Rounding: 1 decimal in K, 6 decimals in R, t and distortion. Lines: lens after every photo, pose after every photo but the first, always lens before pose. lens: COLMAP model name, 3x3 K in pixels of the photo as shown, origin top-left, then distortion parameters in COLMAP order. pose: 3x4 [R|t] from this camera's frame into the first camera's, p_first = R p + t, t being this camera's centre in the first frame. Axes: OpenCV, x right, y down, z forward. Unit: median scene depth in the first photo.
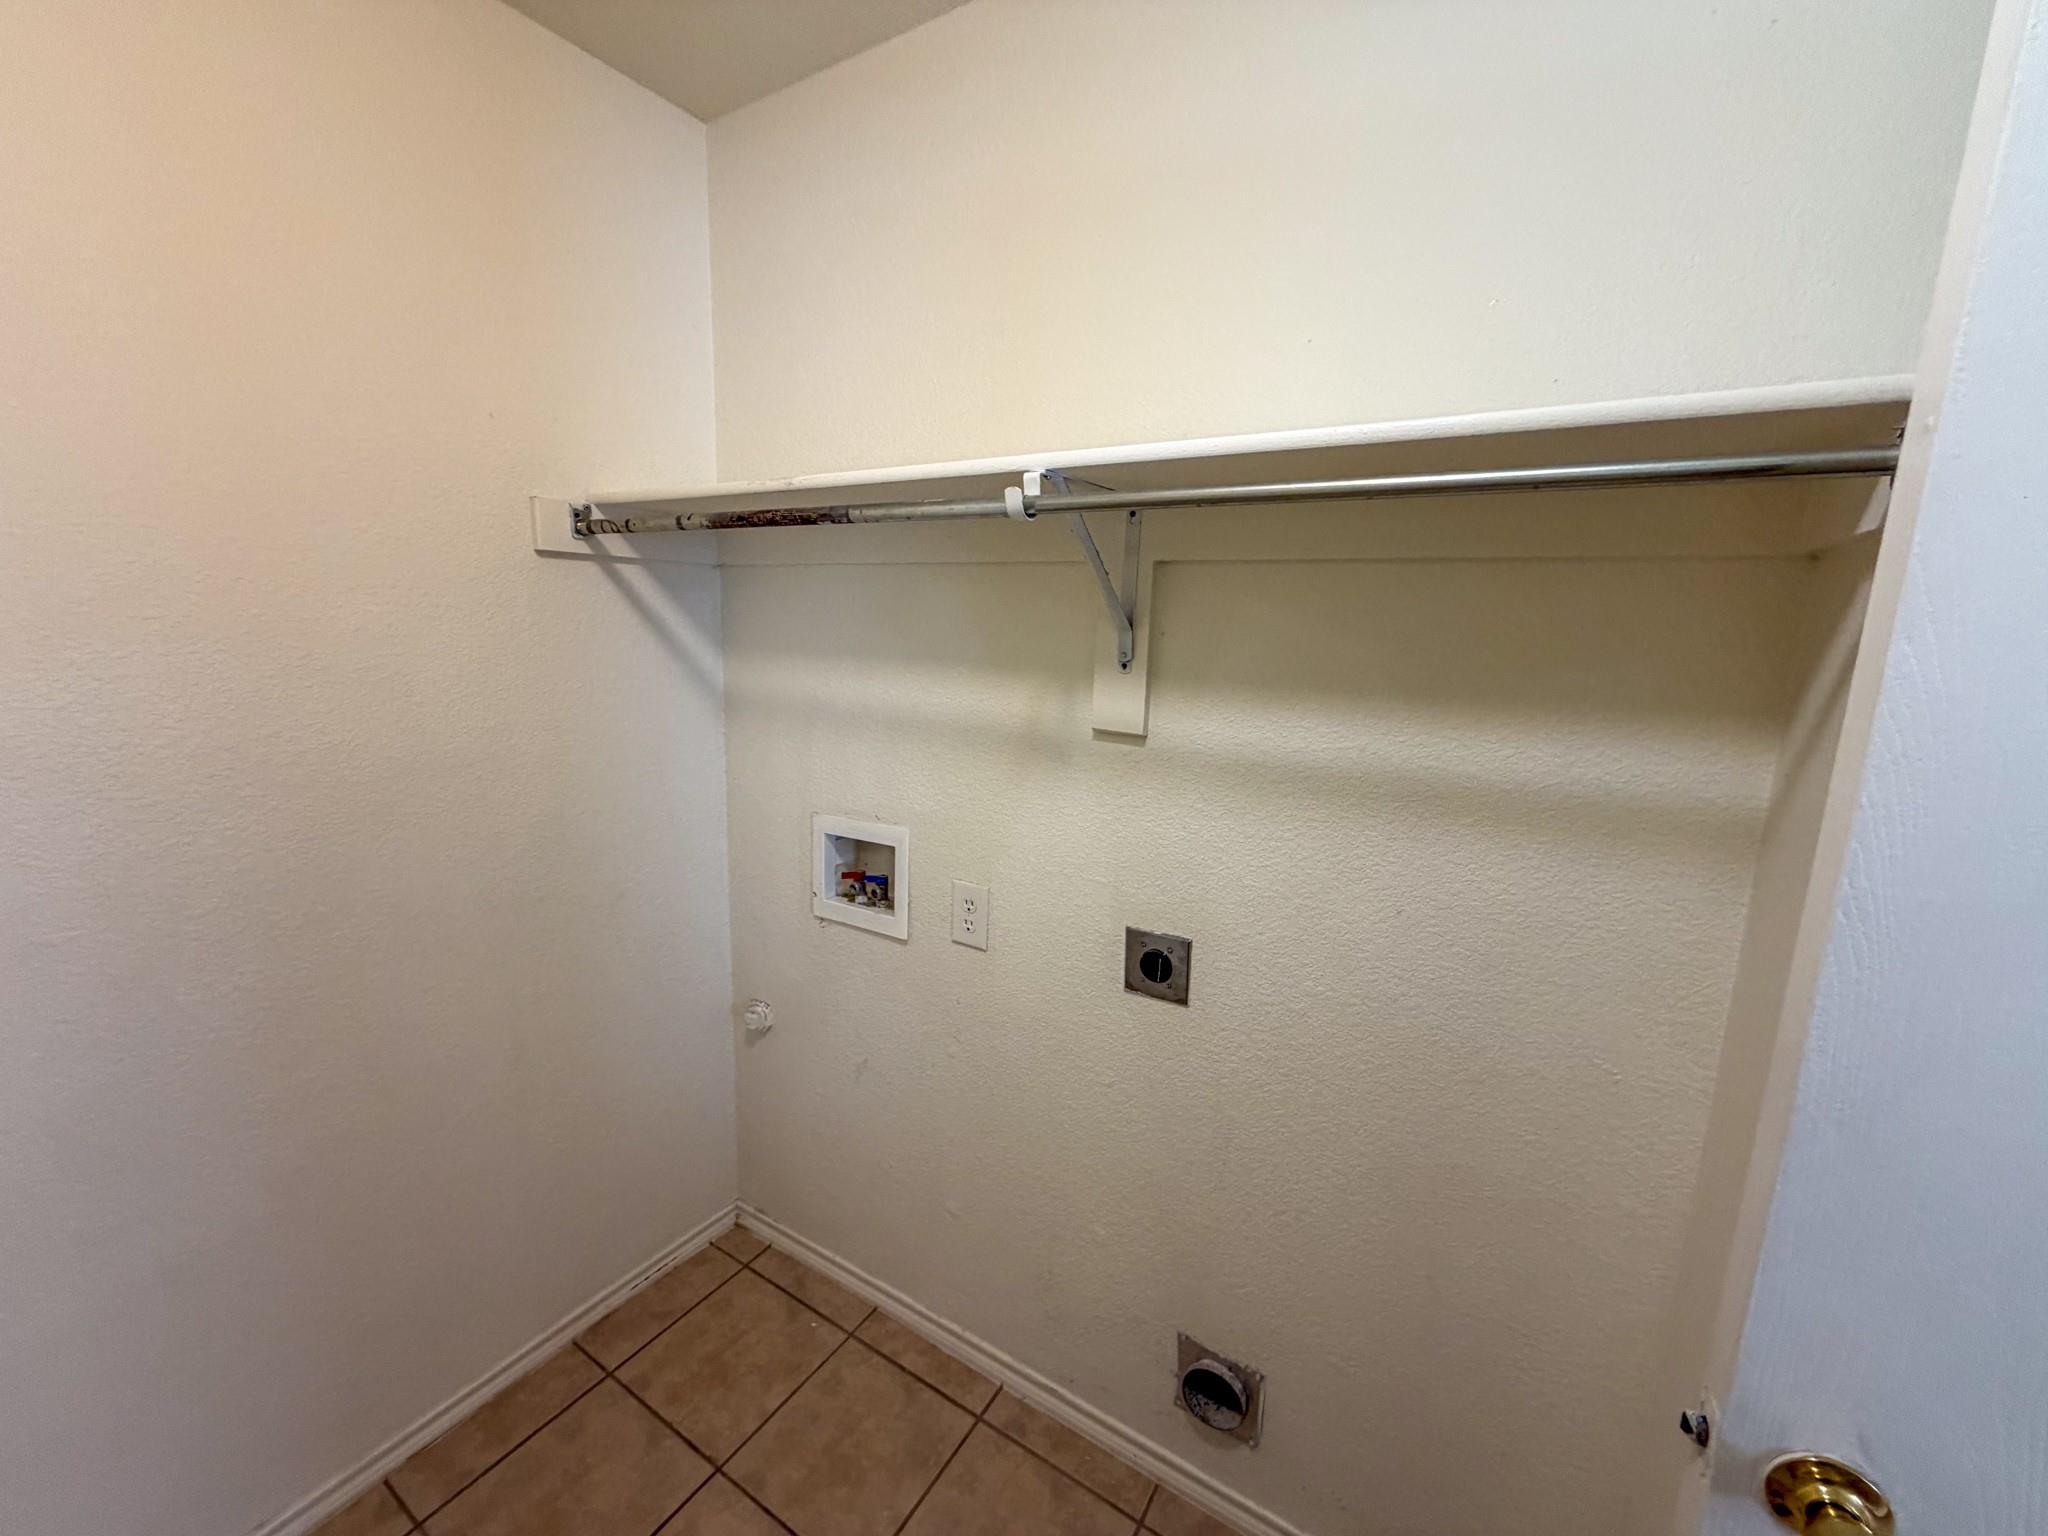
lens RADIAL K [[815.9, 0, 1018.4], [0, 815.9, 769.1], [0, 0, 1]] dist [0.000212, -0.000440]
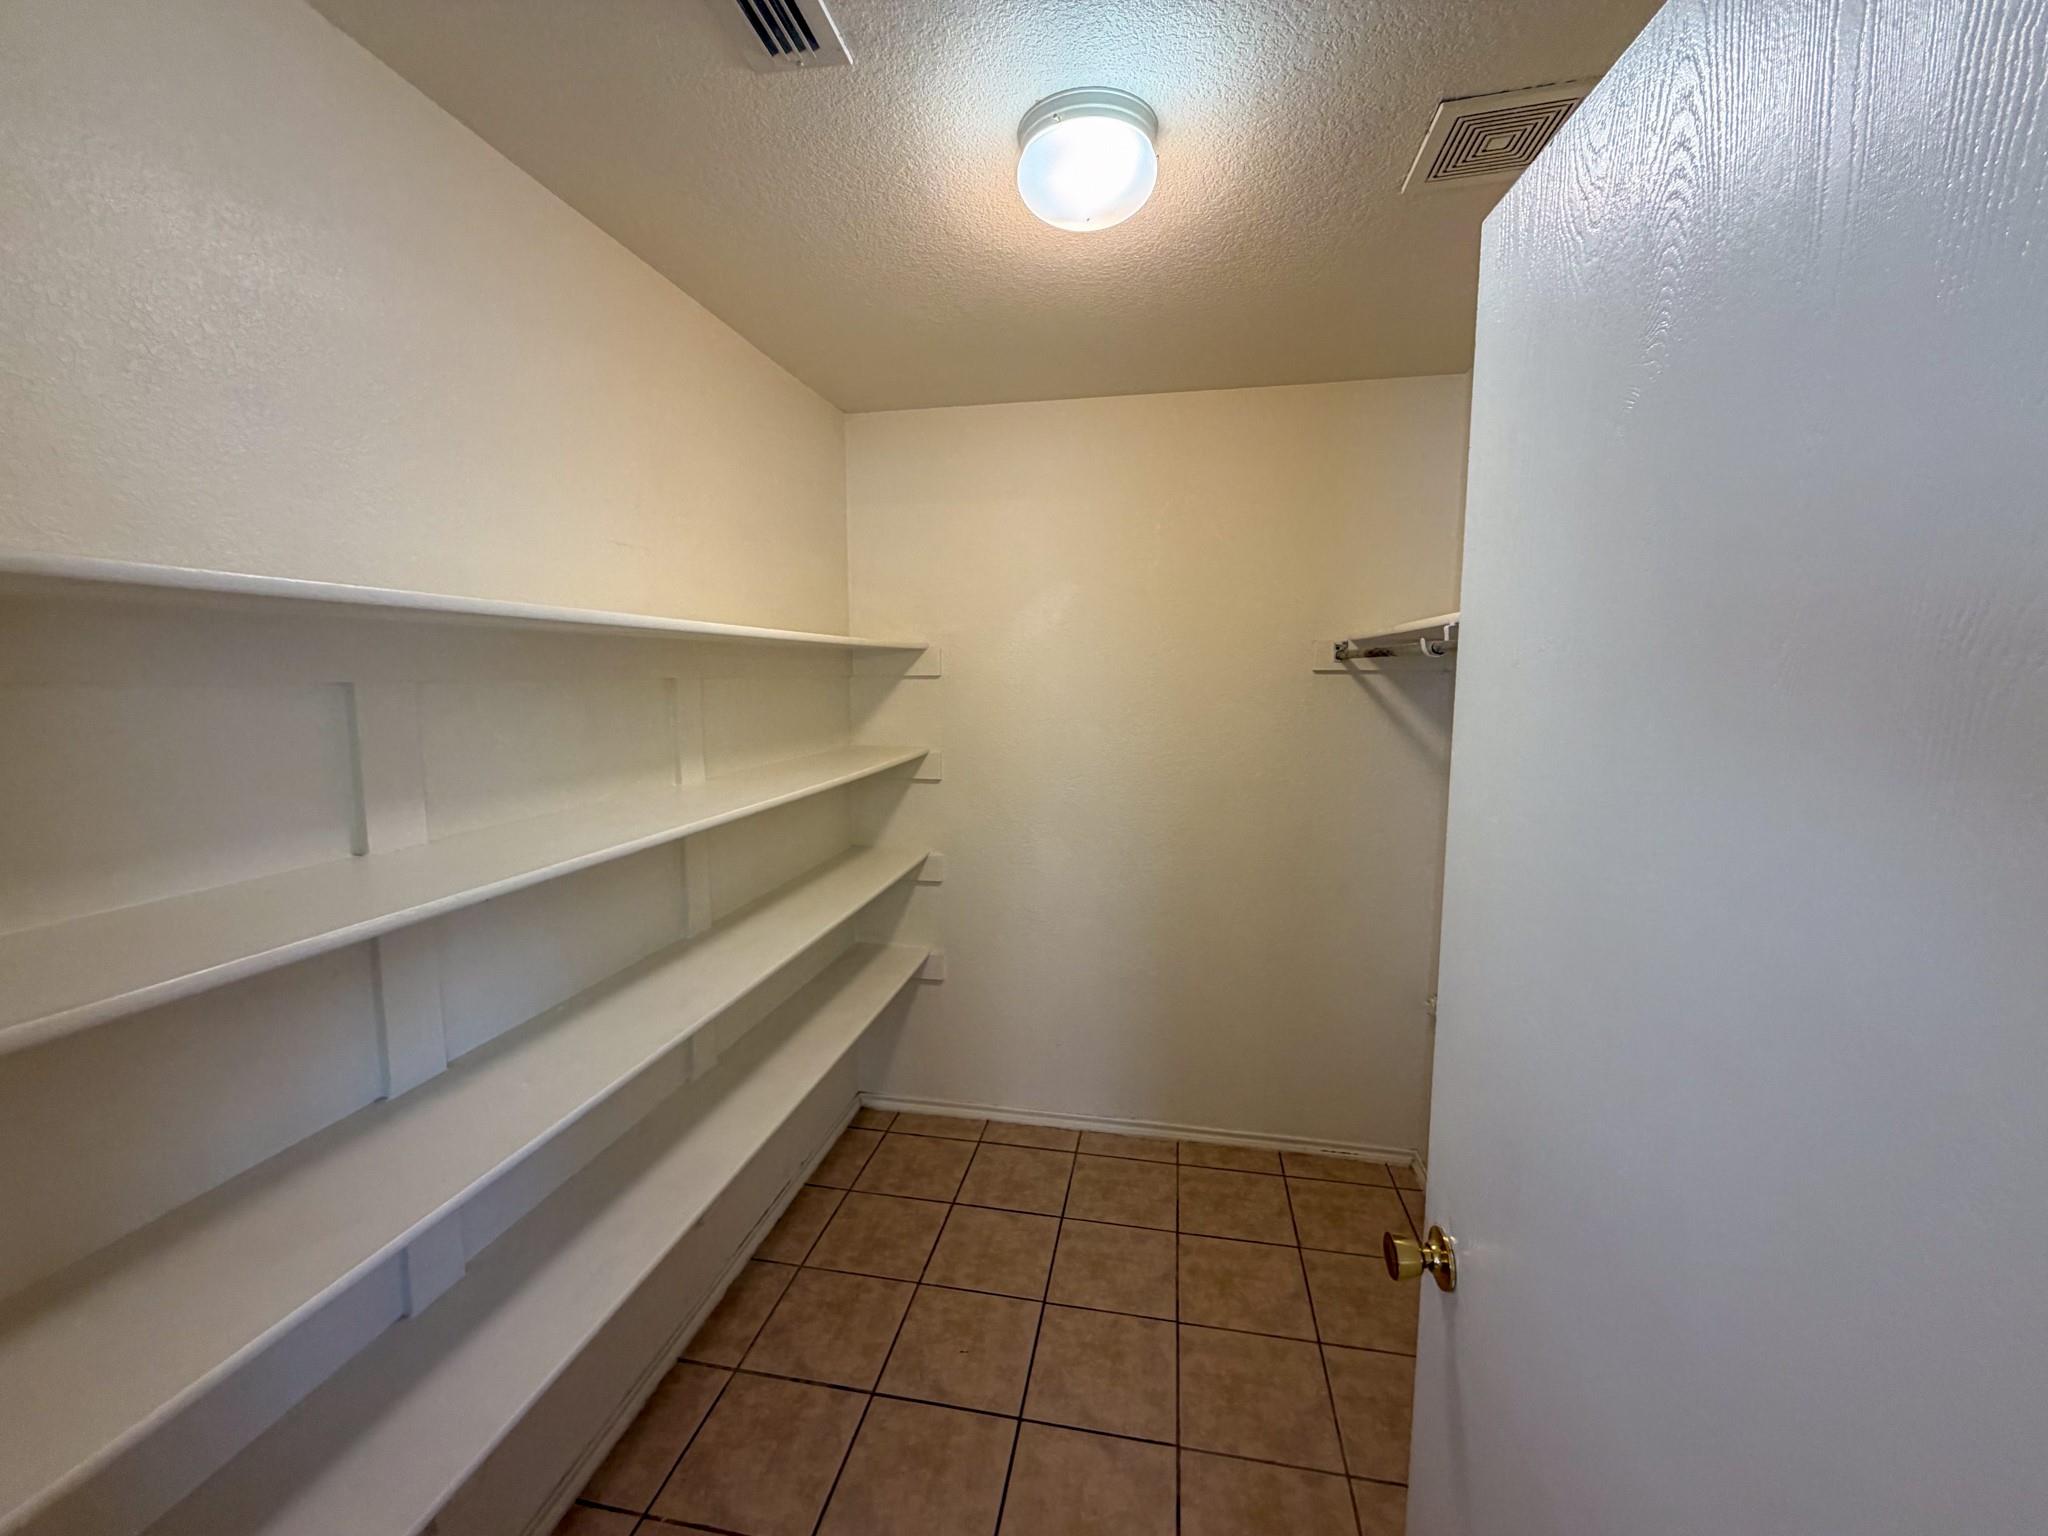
lens RADIAL K [[815.9, 0, 1018.4], [0, 815.9, 769.1], [0, 0, 1]] dist [0.000212, -0.000440]
pose [[0.368889, 0.078412, -0.926160, 0.762744], [-0.158637, 0.987126, 0.020389, 0.006047], [0.915836, 0.139402, 0.376579, -0.199481]]
